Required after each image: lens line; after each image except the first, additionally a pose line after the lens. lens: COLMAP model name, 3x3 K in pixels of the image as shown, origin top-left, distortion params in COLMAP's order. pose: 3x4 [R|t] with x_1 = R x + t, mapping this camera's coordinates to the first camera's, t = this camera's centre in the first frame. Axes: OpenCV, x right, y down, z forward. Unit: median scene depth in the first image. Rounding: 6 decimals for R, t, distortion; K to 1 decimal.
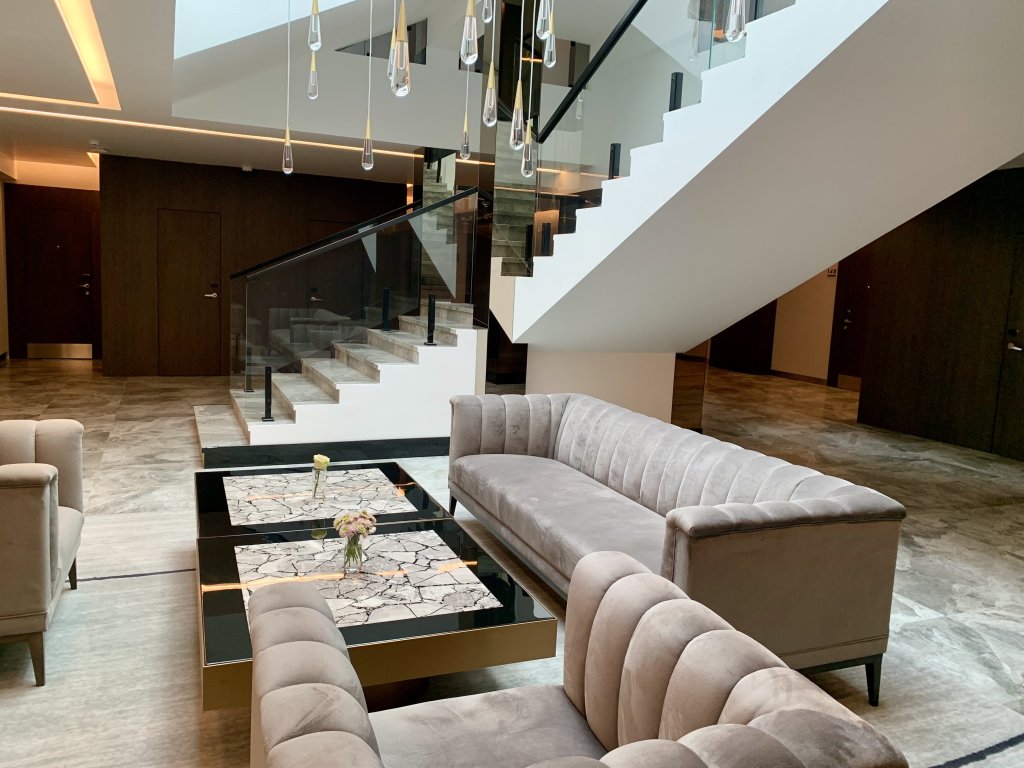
lens RADIAL K [[822.1, 0, 513.4], [0, 822.1, 375.2], [0, 0, 1]] dist [0.083282, -0.127783]
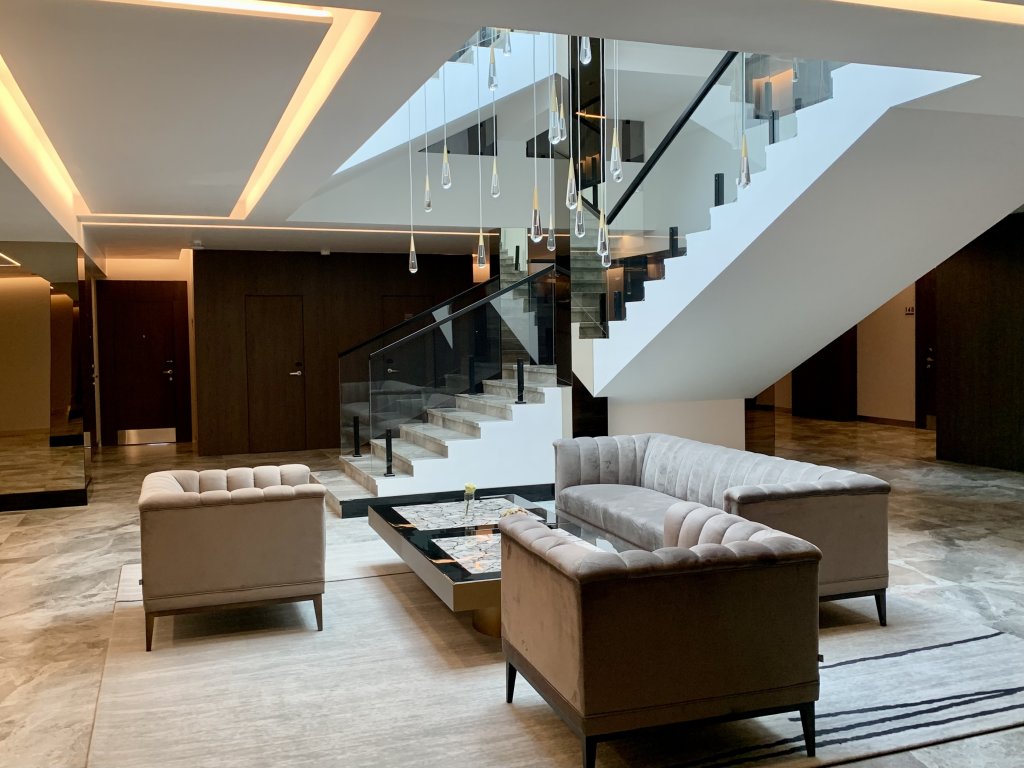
lens RADIAL K [[822.1, 0, 513.4], [0, 822.1, 375.2], [0, 0, 1]] dist [0.083282, -0.127783]
pose [[0.994612, -0.061282, -0.083621, -0.018776], [0.054940, 0.995582, -0.076143, 0.013402], [0.087917, 0.071138, 0.993584, -0.173292]]
